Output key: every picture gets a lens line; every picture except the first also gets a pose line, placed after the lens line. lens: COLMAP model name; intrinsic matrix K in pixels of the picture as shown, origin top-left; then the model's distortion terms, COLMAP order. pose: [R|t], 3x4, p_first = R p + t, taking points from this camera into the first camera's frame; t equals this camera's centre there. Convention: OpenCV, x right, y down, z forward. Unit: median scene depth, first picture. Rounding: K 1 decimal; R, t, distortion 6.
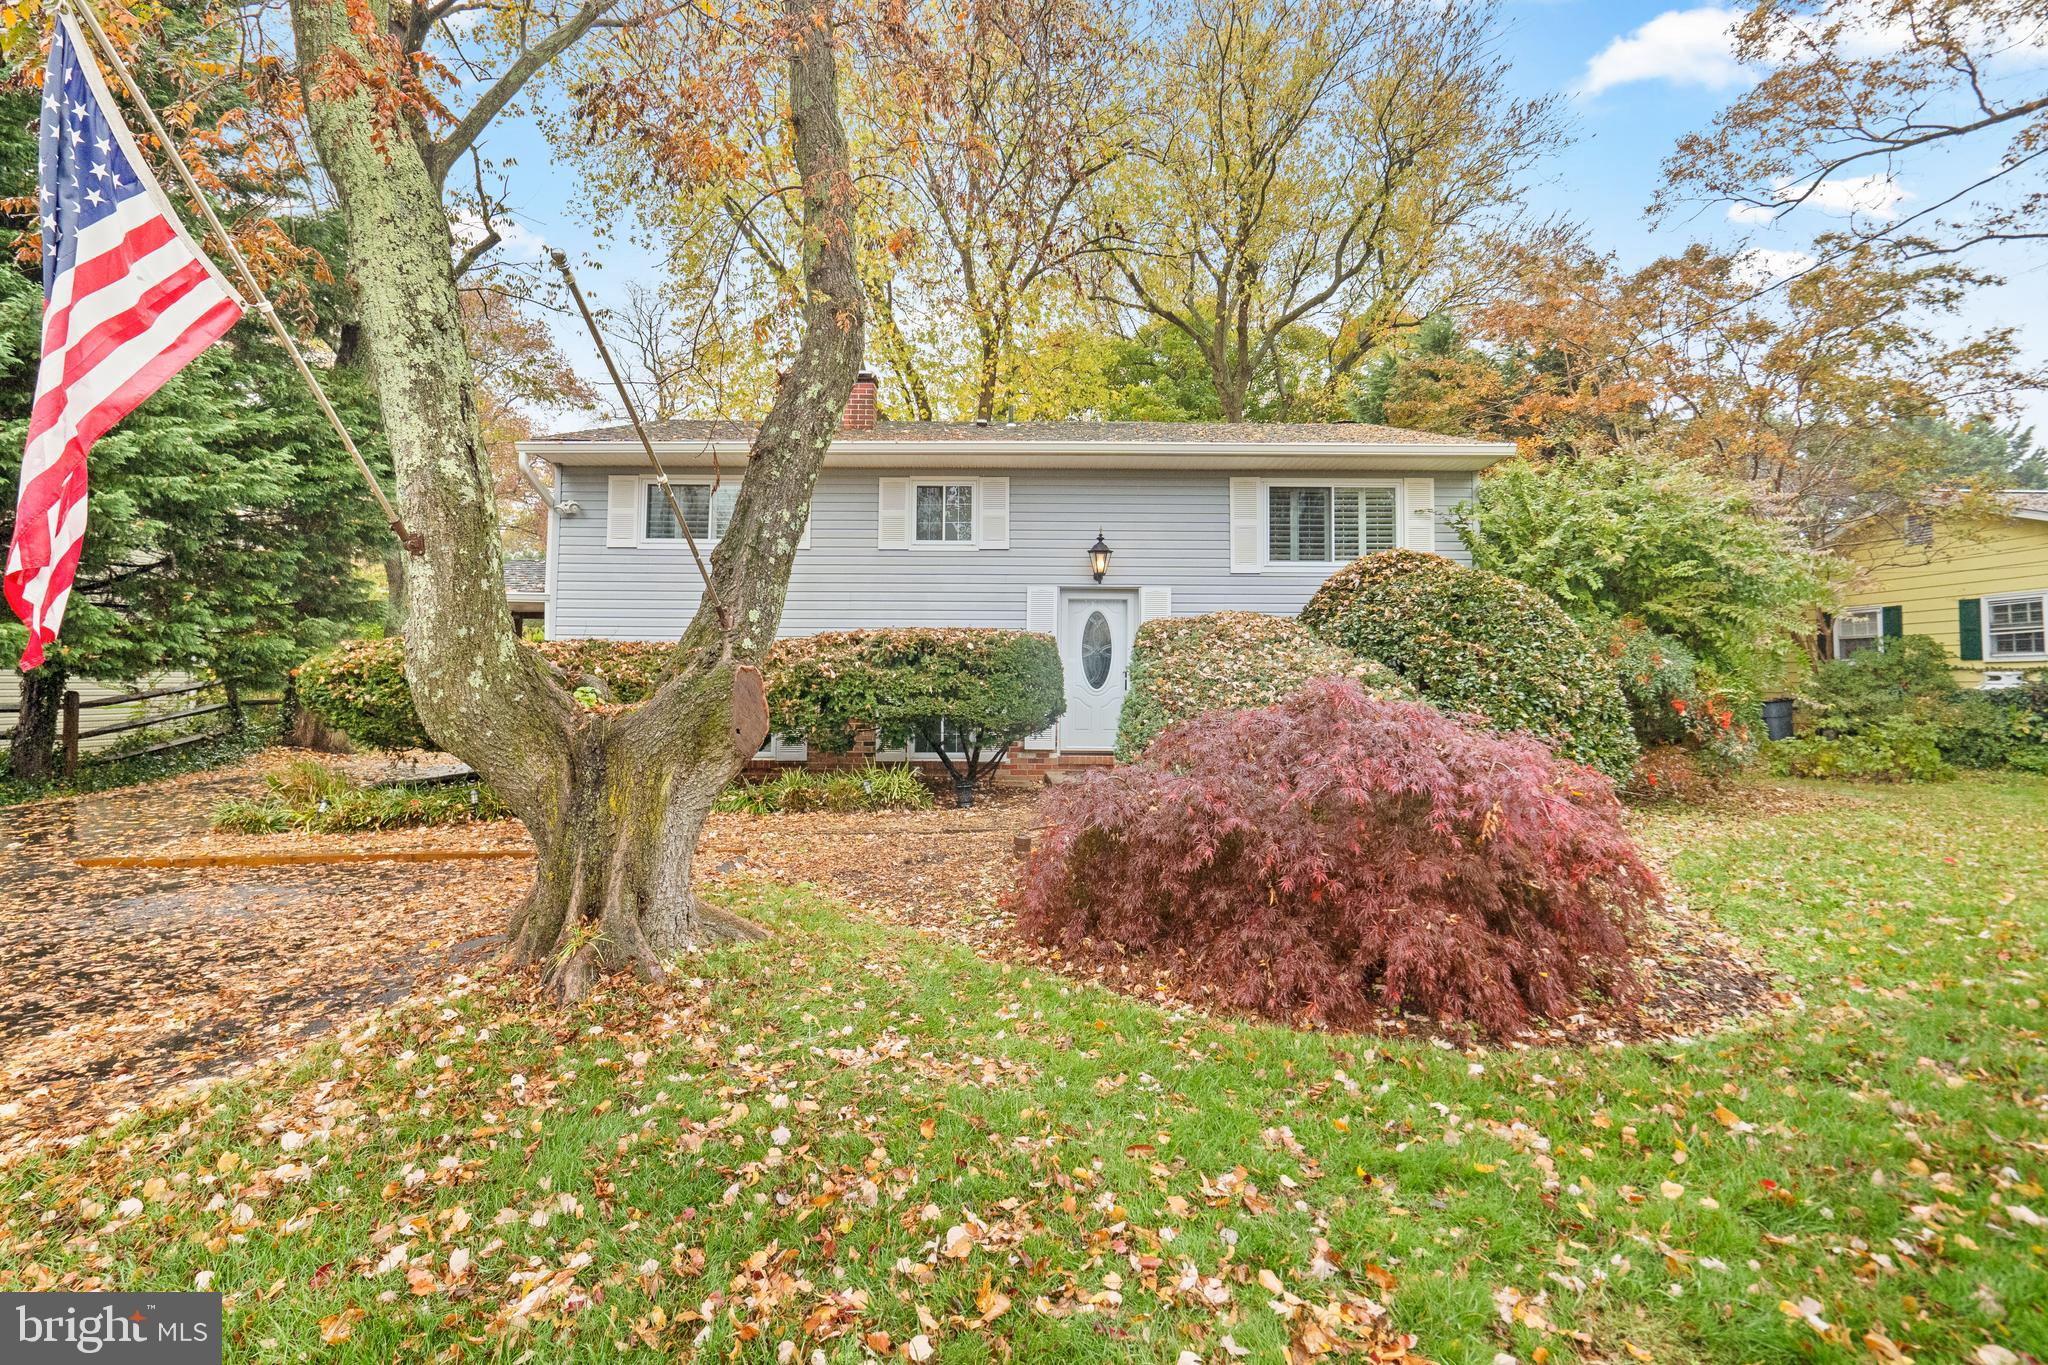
lens RADIAL K [[863.5, 0, 1028.6], [0, 863.5, 671.1], [0, 0, 1]] dist [-0.002084, -0.000050]
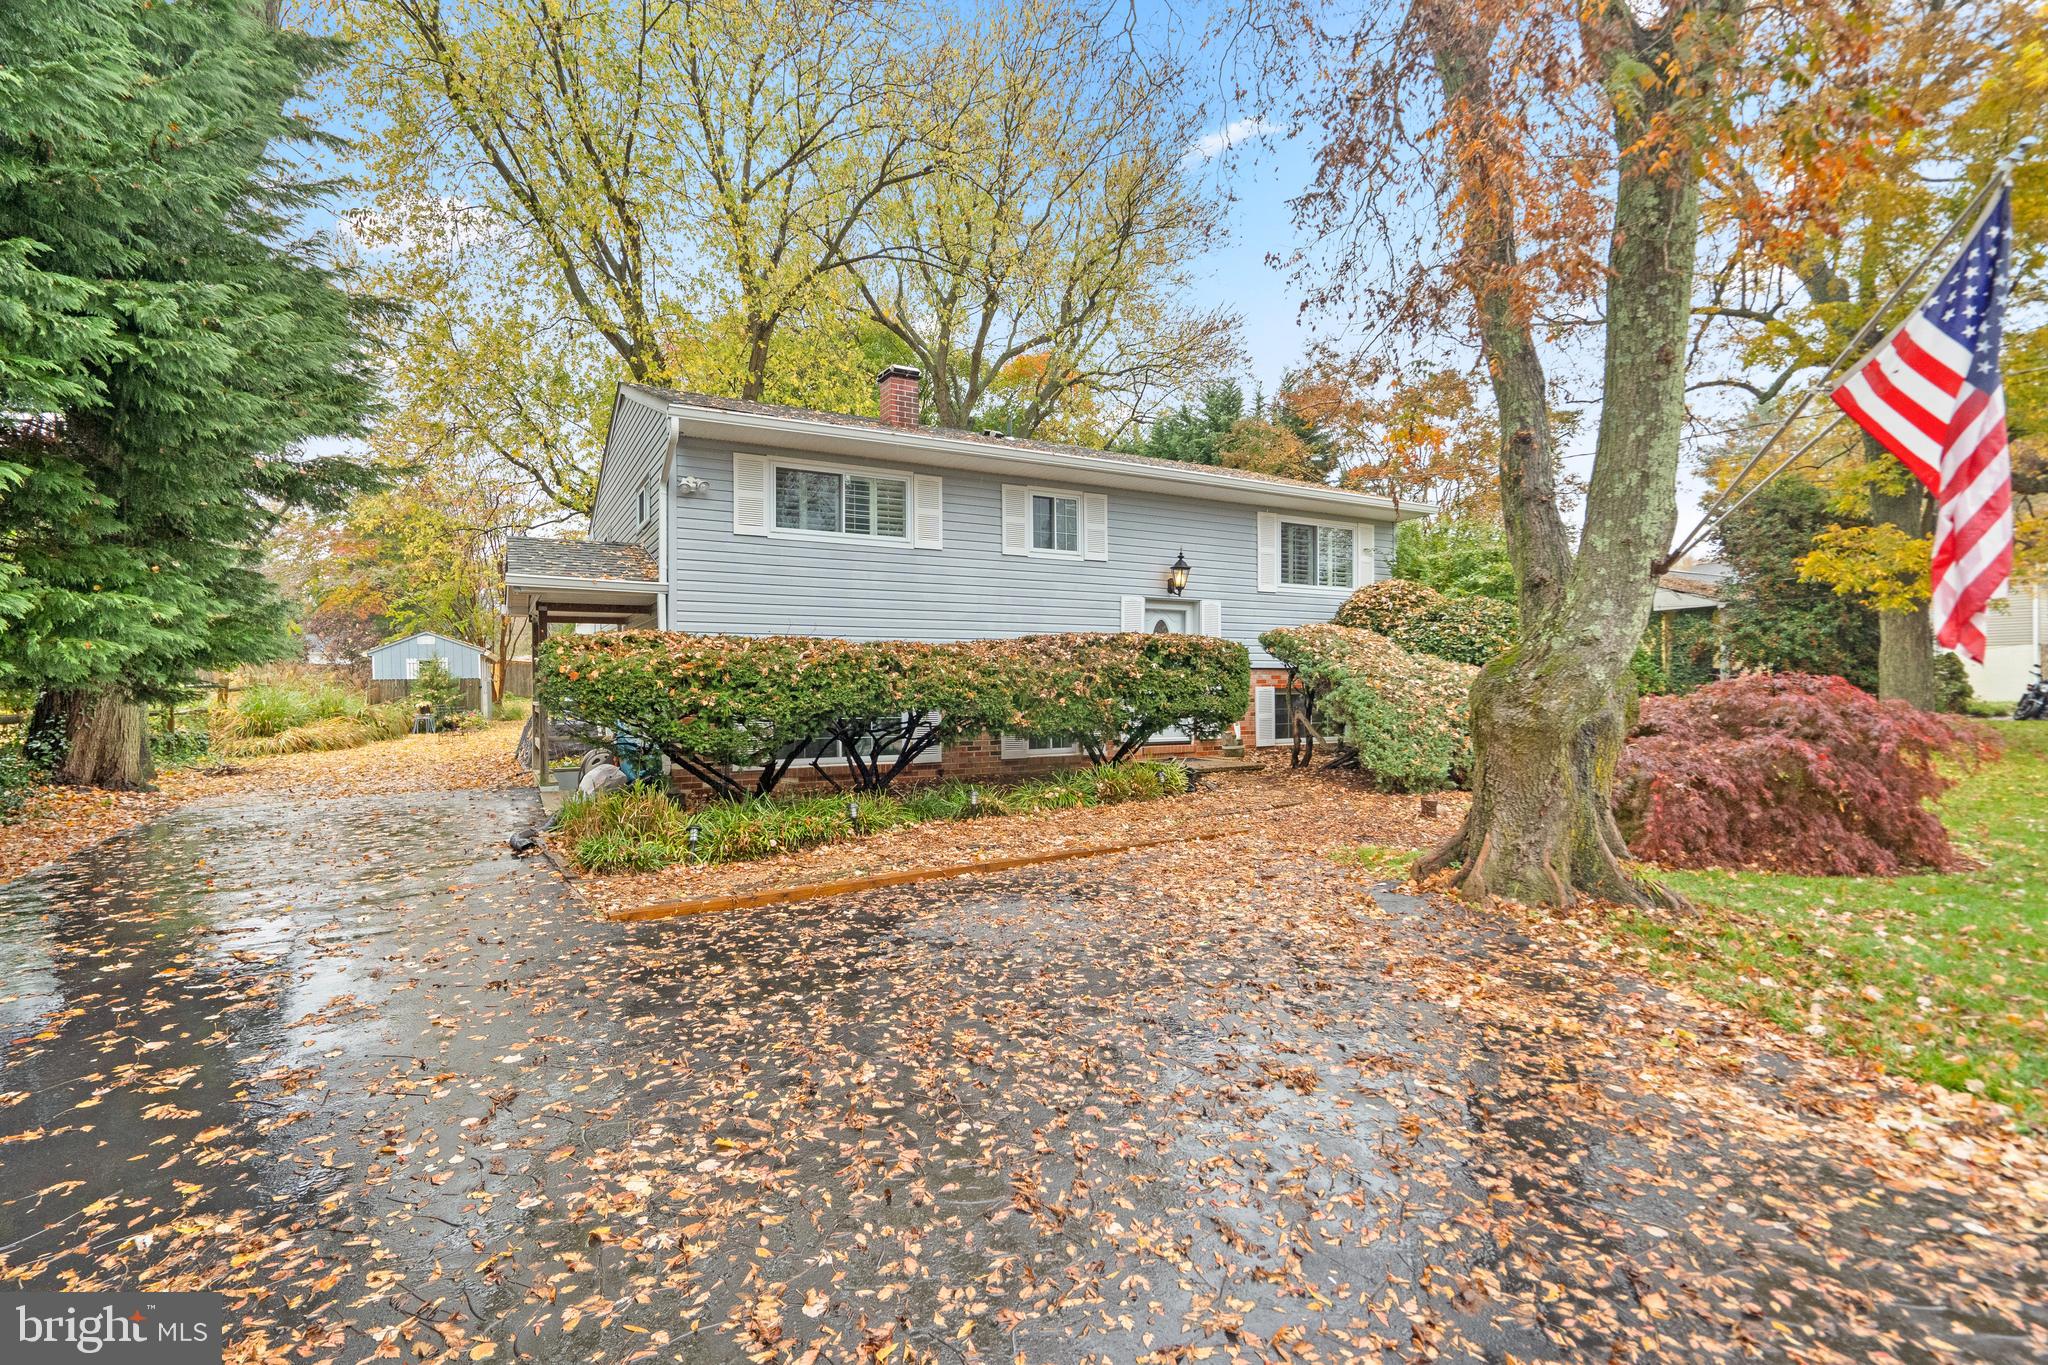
lens RADIAL K [[946.1, 0, 1025.2], [0, 946.1, 685.7], [0, 0, 1]] dist [0.001419, 0.000020]
pose [[0.858455, -0.014440, 0.512685, -0.728665], [0.004986, 0.999791, 0.019811, -0.007932], [-0.512864, -0.014451, 0.858348, 0.021966]]
